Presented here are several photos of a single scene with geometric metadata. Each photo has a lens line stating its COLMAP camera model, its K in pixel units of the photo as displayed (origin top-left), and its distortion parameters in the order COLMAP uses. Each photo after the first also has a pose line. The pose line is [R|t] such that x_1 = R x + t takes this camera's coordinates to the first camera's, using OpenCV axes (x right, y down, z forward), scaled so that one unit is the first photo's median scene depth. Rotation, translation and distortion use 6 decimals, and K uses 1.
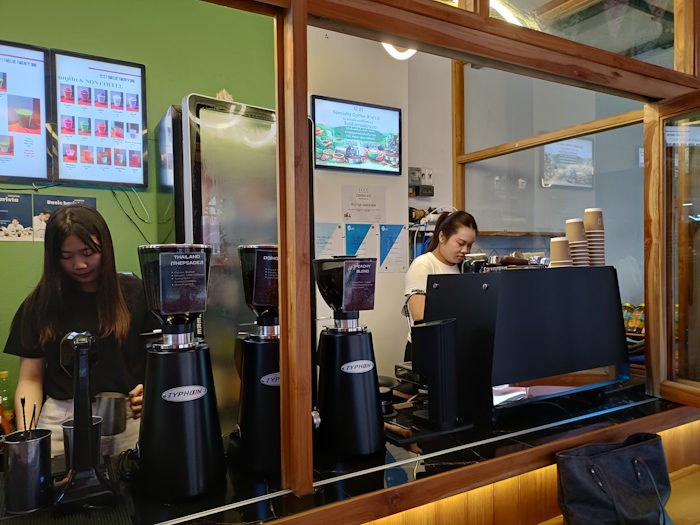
lens RADIAL K [[515.8, 0, 353.0], [0, 515.8, 265.4], [0, 0, 1]] dist [0.036992, -0.024711]
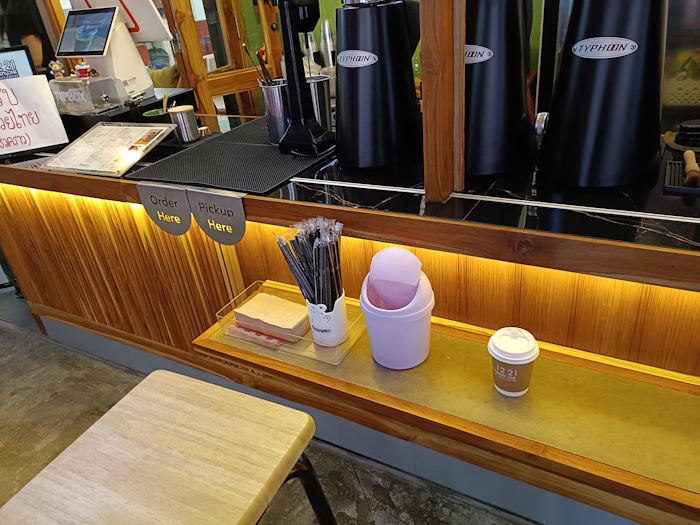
lens RADIAL K [[515.8, 0, 348.5], [0, 515.8, 256.9], [0, 0, 1]] dist [0.036992, -0.024711]
pose [[0.506997, 0.381853, -0.772750, 0.322193], [0.081239, 0.871356, 0.483879, 0.070239], [0.858111, -0.308103, 0.410753, 0.329298]]
